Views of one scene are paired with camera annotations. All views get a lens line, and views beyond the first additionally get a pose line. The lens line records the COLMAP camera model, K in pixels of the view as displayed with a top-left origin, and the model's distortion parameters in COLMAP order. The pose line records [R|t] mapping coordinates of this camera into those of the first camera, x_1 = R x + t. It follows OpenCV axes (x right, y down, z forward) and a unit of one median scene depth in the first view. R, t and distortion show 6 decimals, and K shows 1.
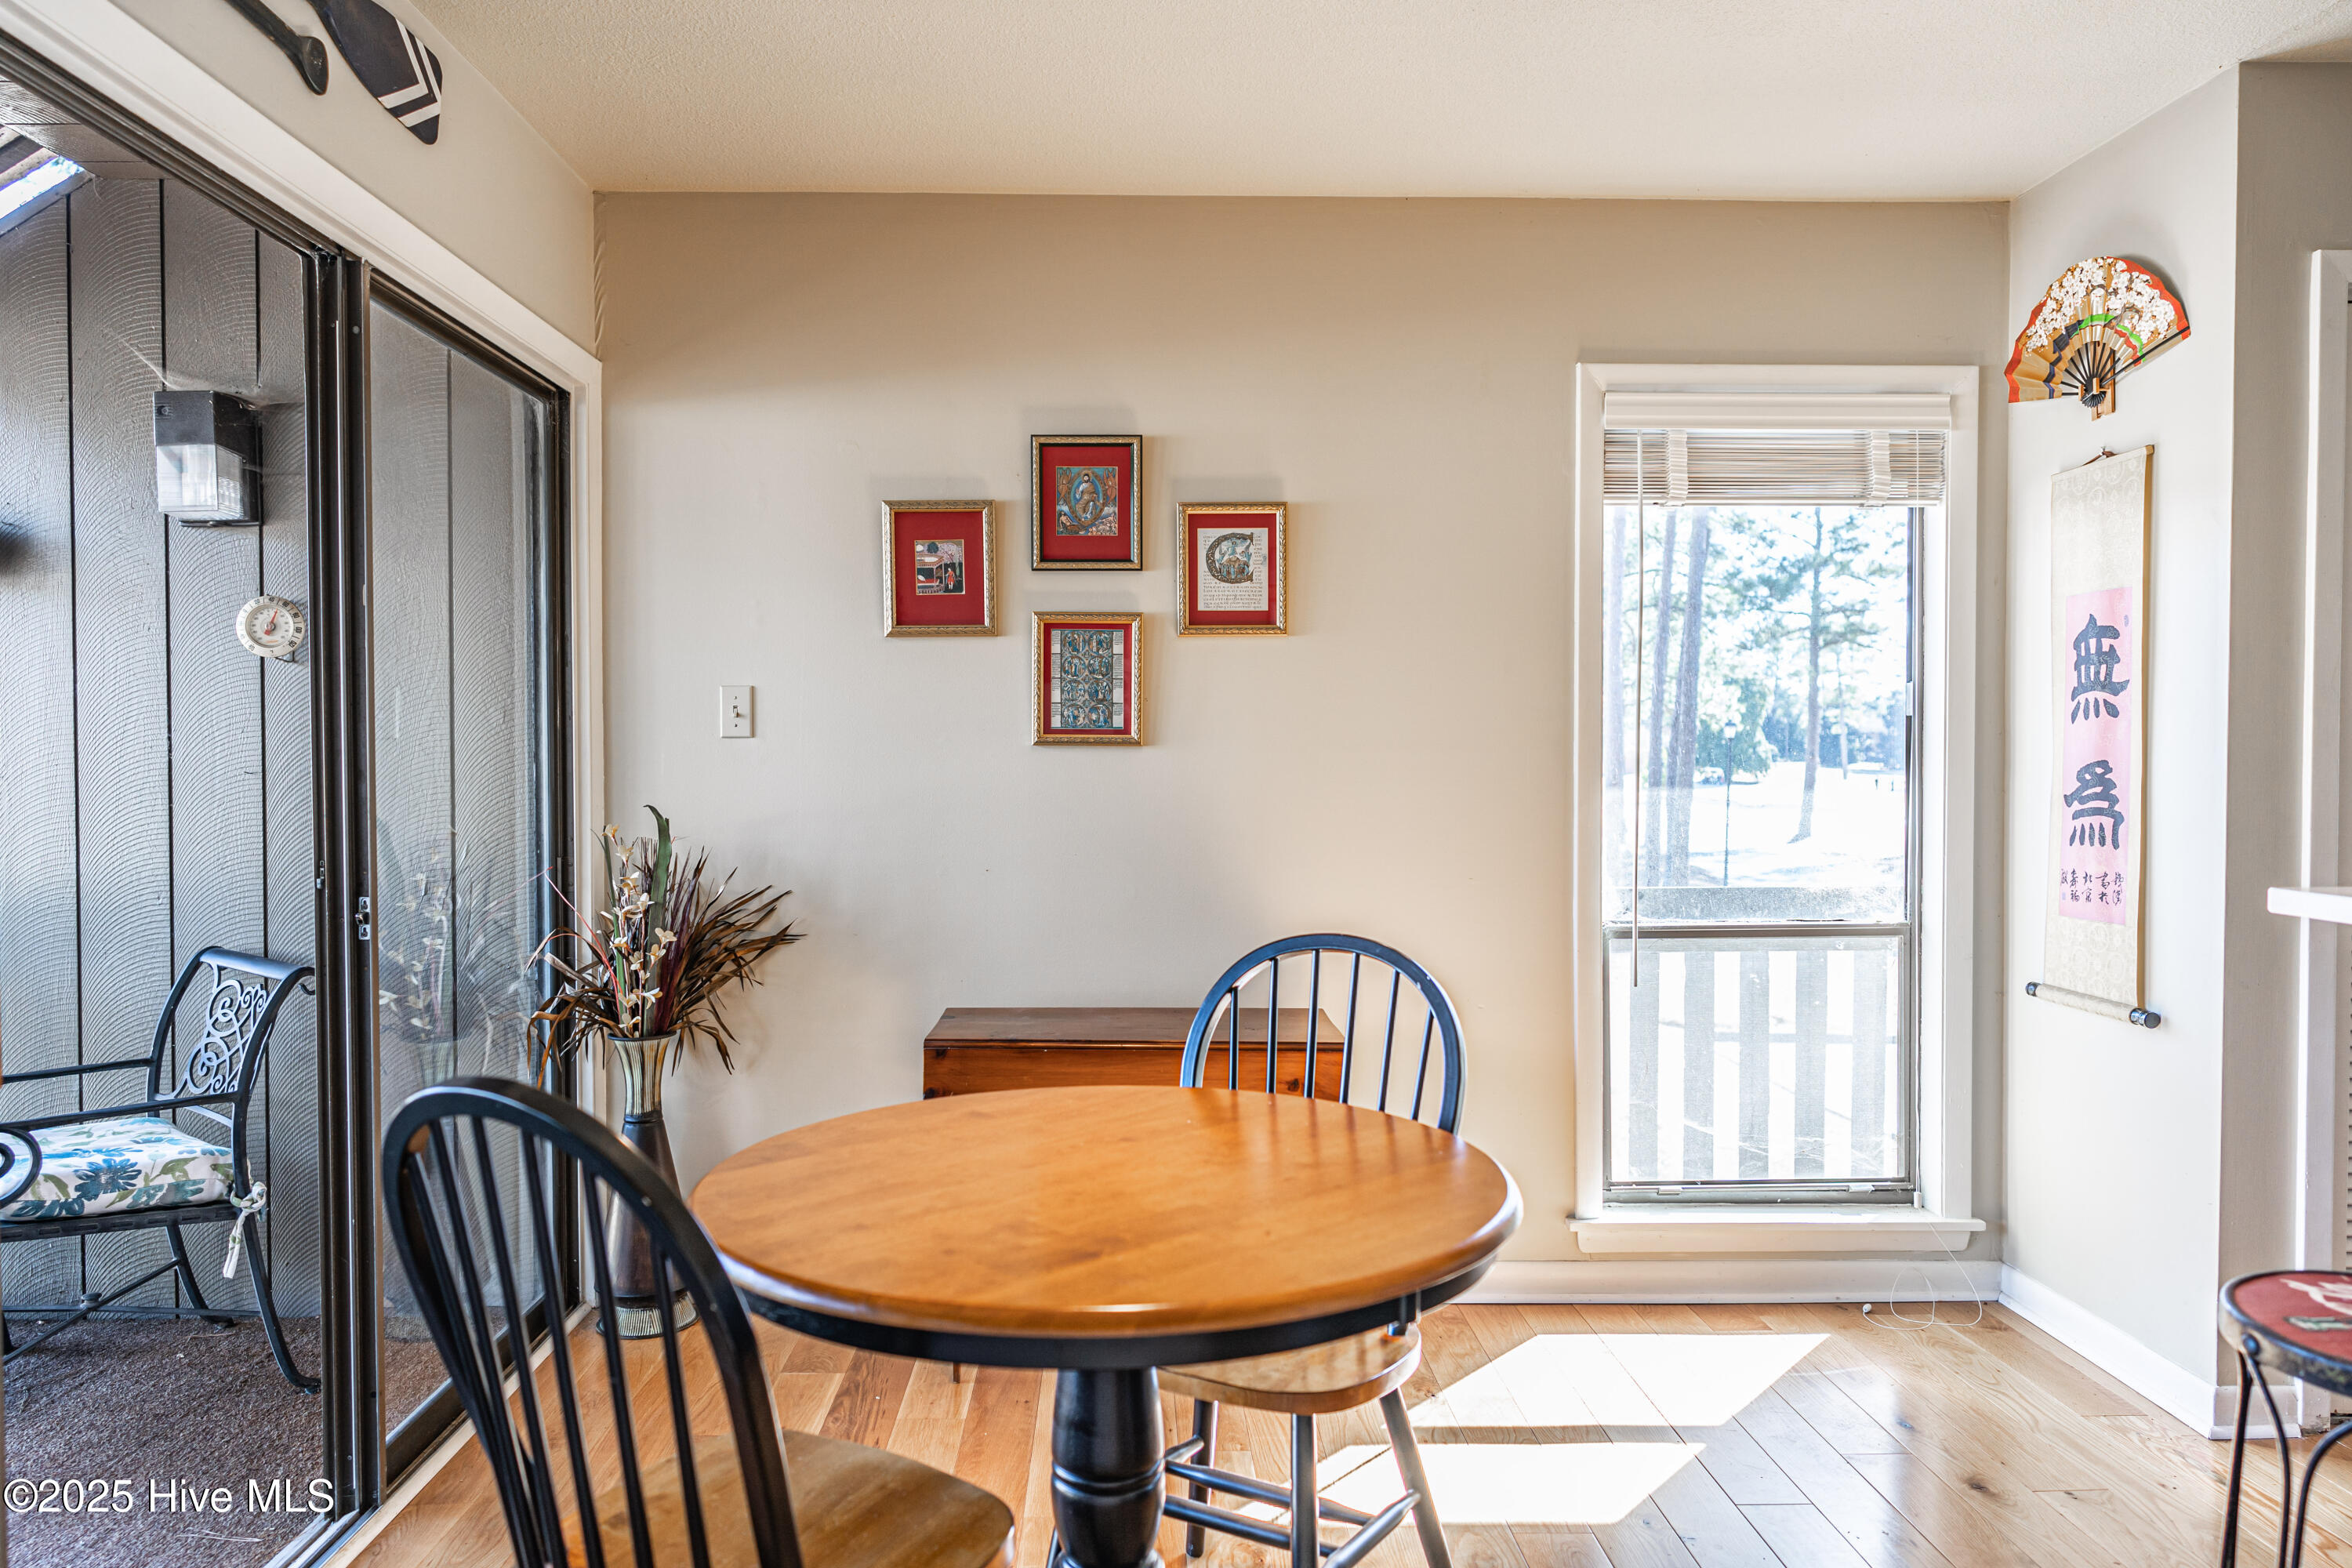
lens RADIAL K [[1565.7, 0, 1168.7], [0, 1565.7, 781.3], [0, 0, 1]] dist [-0.005600, 0.007245]
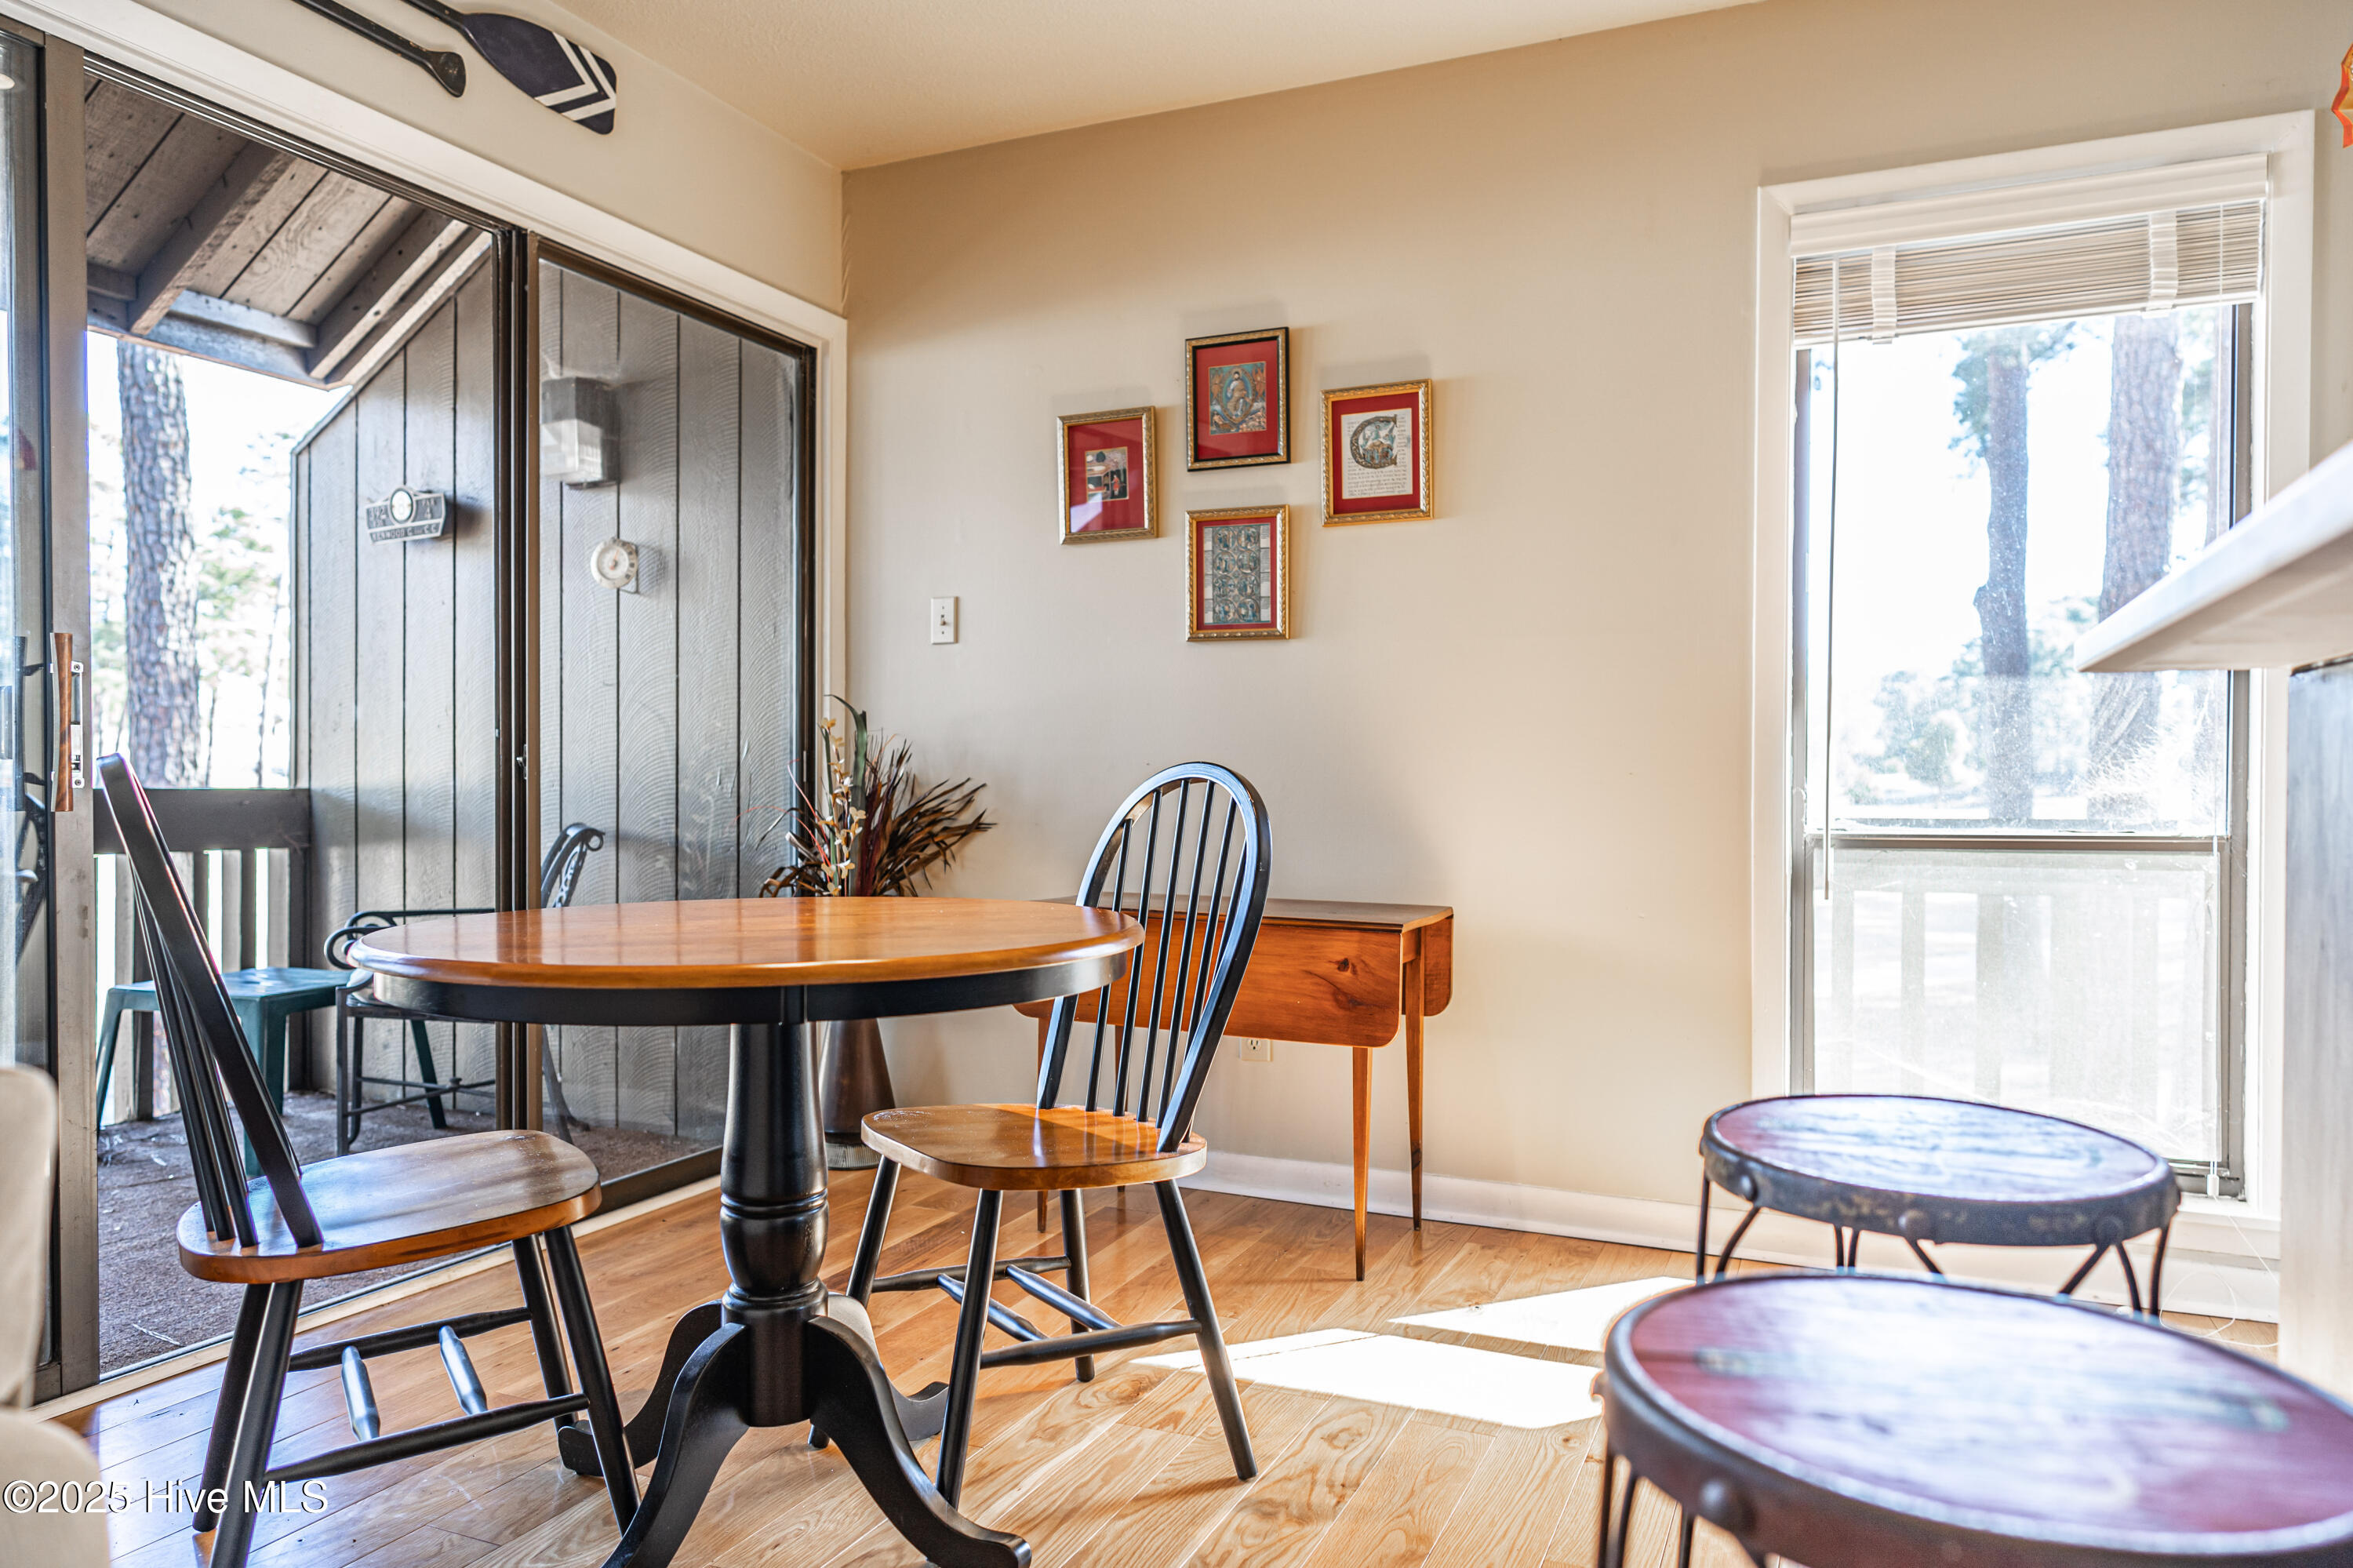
lens RADIAL K [[1566.4, 0, 1171.2], [0, 1566.4, 791.0], [0, 0, 1]] dist [-0.005600, 0.007245]
pose [[0.905342, 0.006654, -0.424631, 0.340347], [-0.011107, 0.999906, -0.008012, 0.083279], [0.424538, 0.011970, 0.905331, 0.067610]]
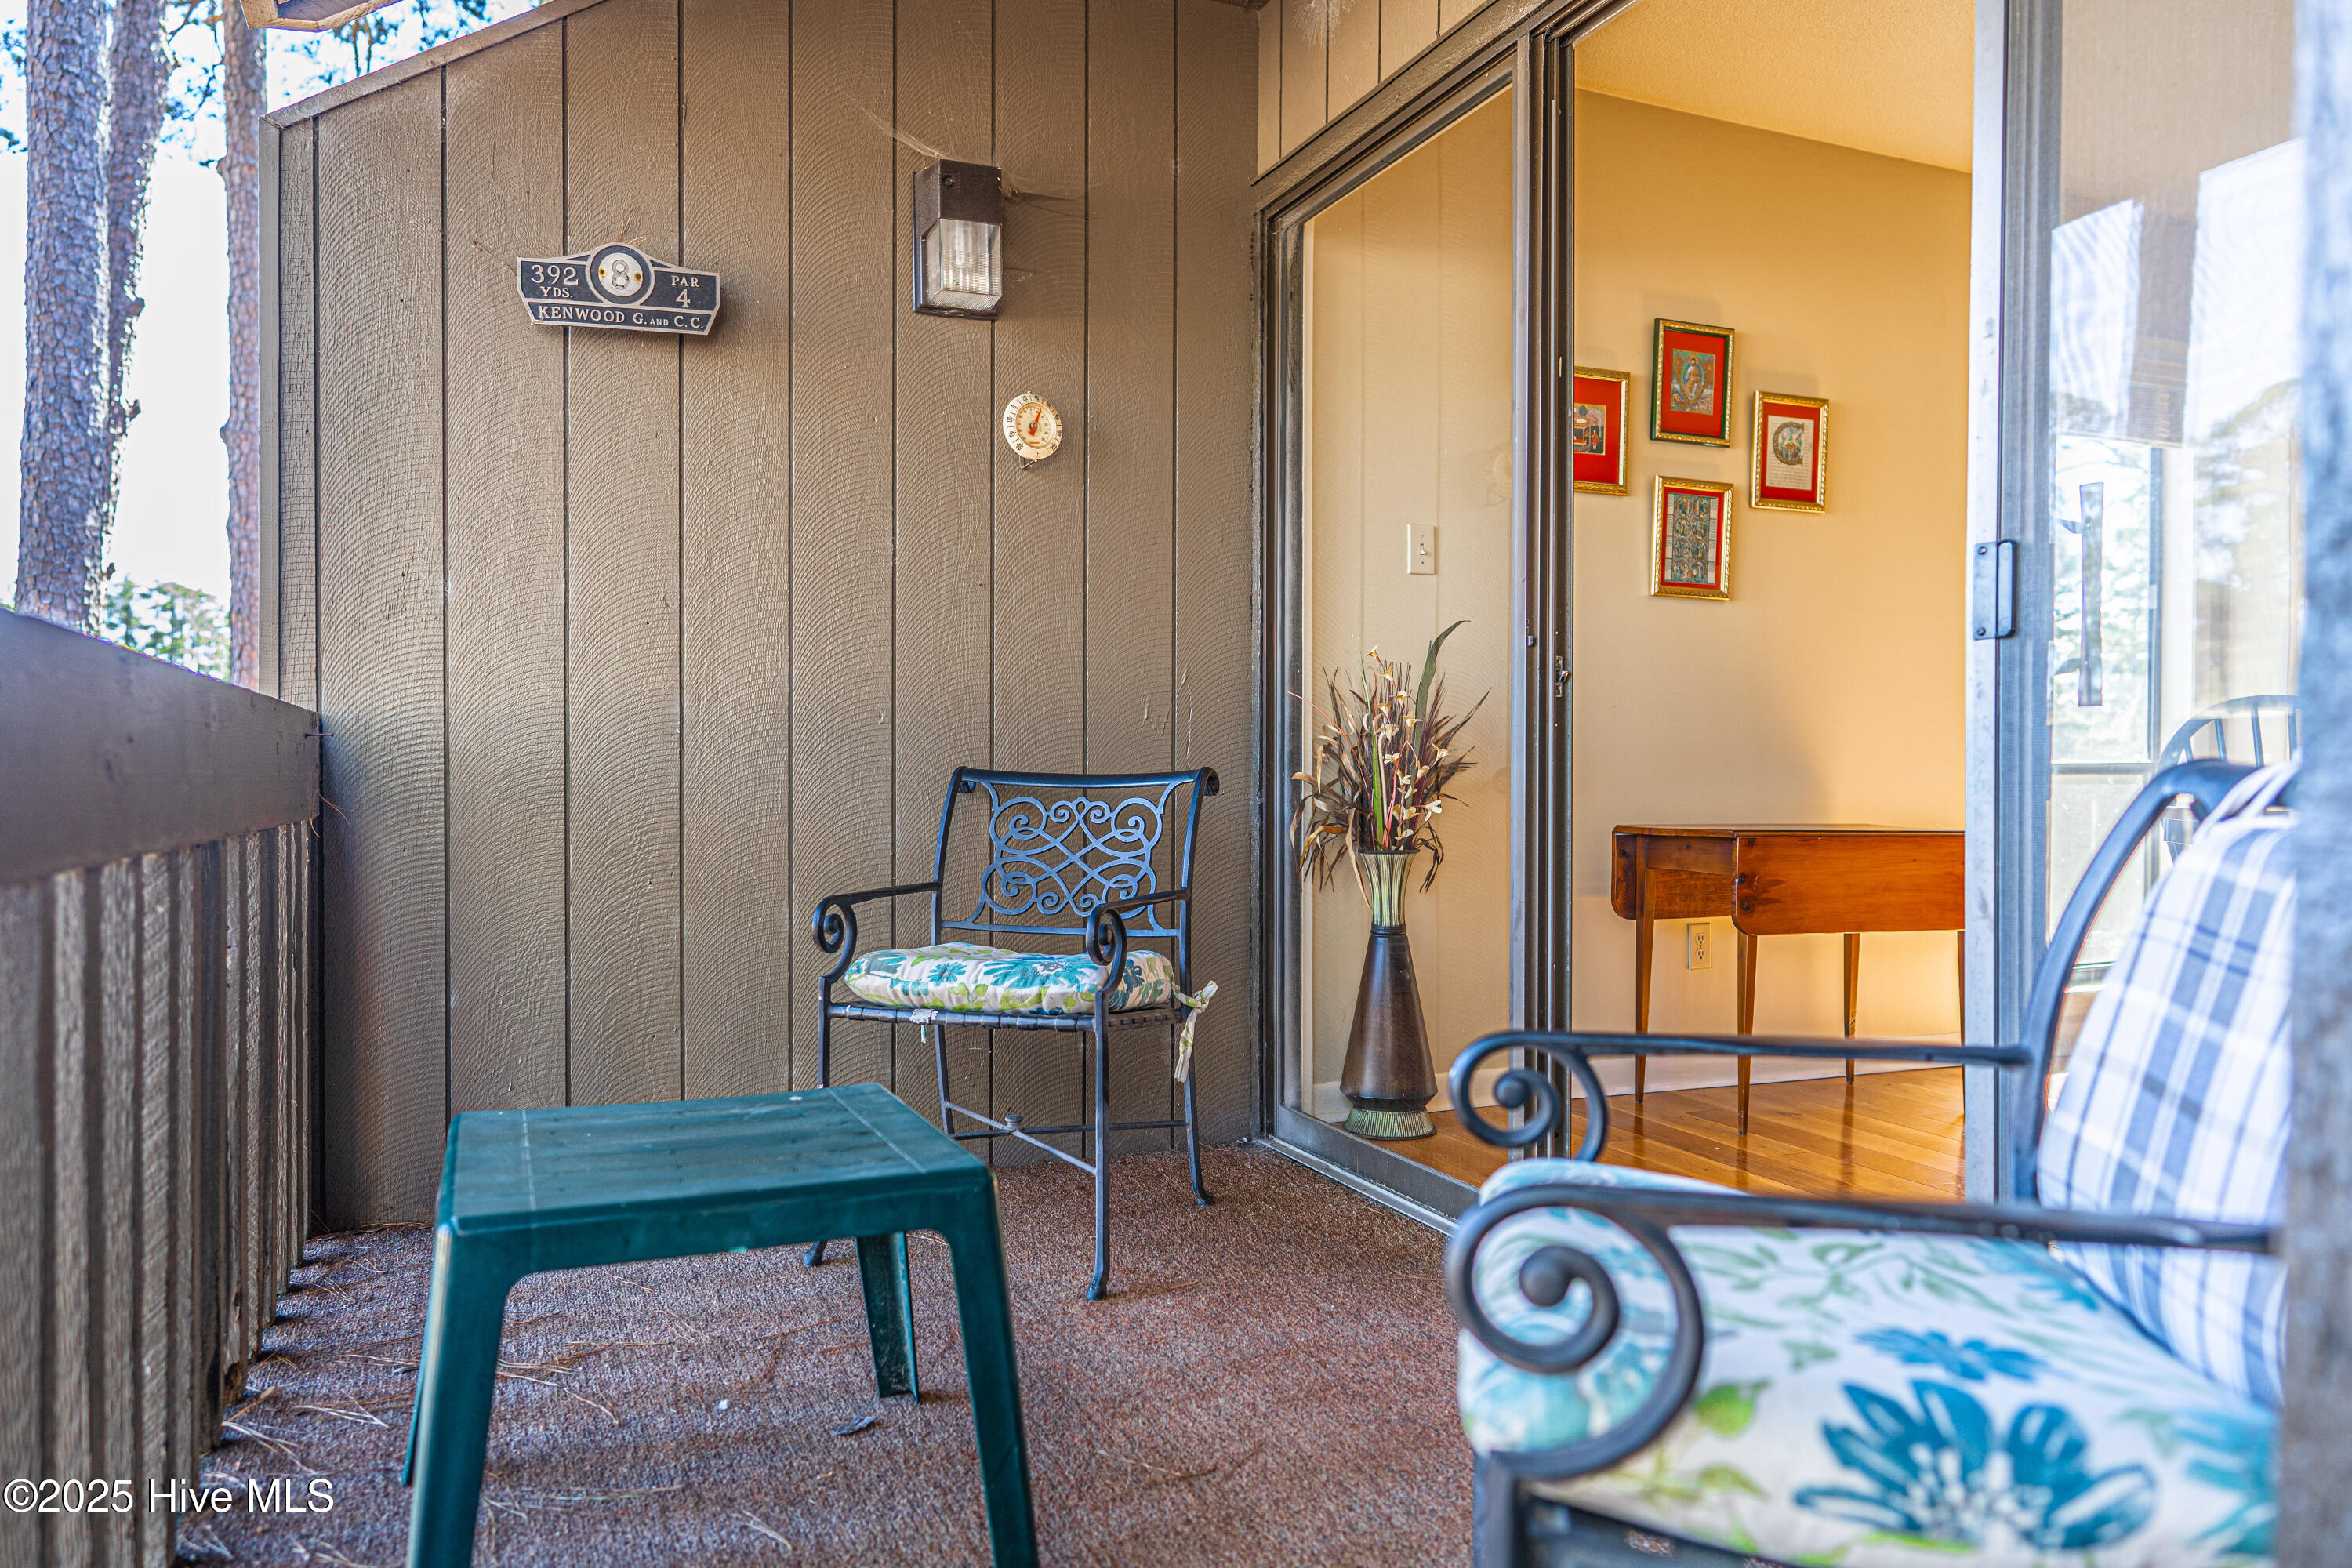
lens RADIAL K [[1565.7, 0, 1173.0], [0, 1565.7, 786.9], [0, 0, 1]] dist [-0.005600, 0.007245]
pose [[0.927903, 0.001138, 0.372821, -0.824196], [0.000324, 0.999992, -0.003860, 0.118938], [-0.372823, 0.003702, 0.927895, 0.087760]]
